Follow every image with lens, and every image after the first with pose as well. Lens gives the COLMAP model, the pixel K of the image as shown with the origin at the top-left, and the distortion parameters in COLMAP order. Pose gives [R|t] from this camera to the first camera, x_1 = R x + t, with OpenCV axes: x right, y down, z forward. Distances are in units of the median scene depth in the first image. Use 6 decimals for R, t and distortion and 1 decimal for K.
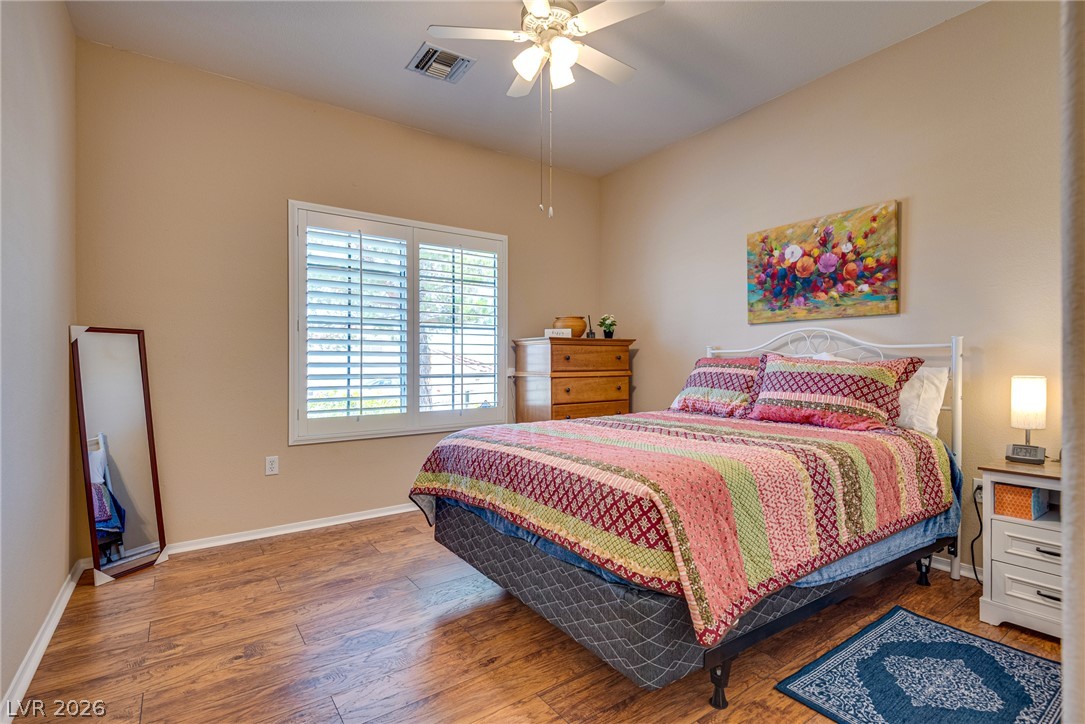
lens RADIAL K [[495.2, 0, 538.9], [0, 495.2, 355.5], [0, 0, 1]] dist [0.033134, -0.020658]
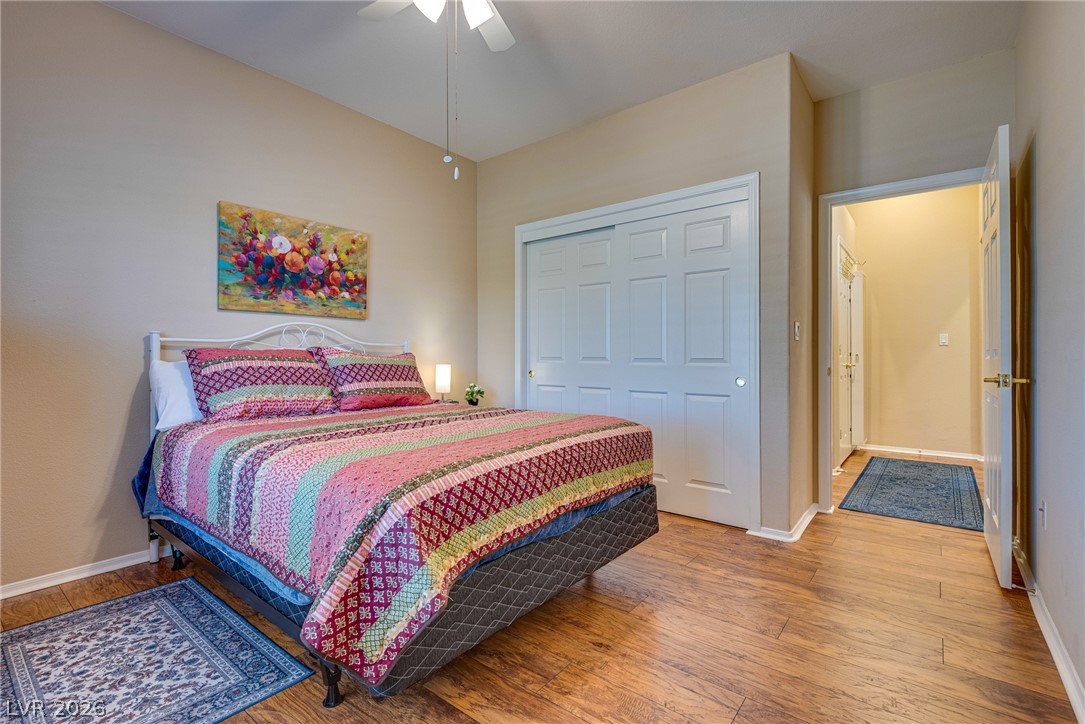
lens RADIAL K [[495.2, 0, 538.9], [0, 495.2, 355.5], [0, 0, 1]] dist [0.033134, -0.020658]
pose [[-0.289668, 0.005026, 0.957114, -0.618931], [-0.017252, 0.999796, -0.010471, 0.016513], [-0.956972, -0.019545, -0.289523, 0.854916]]
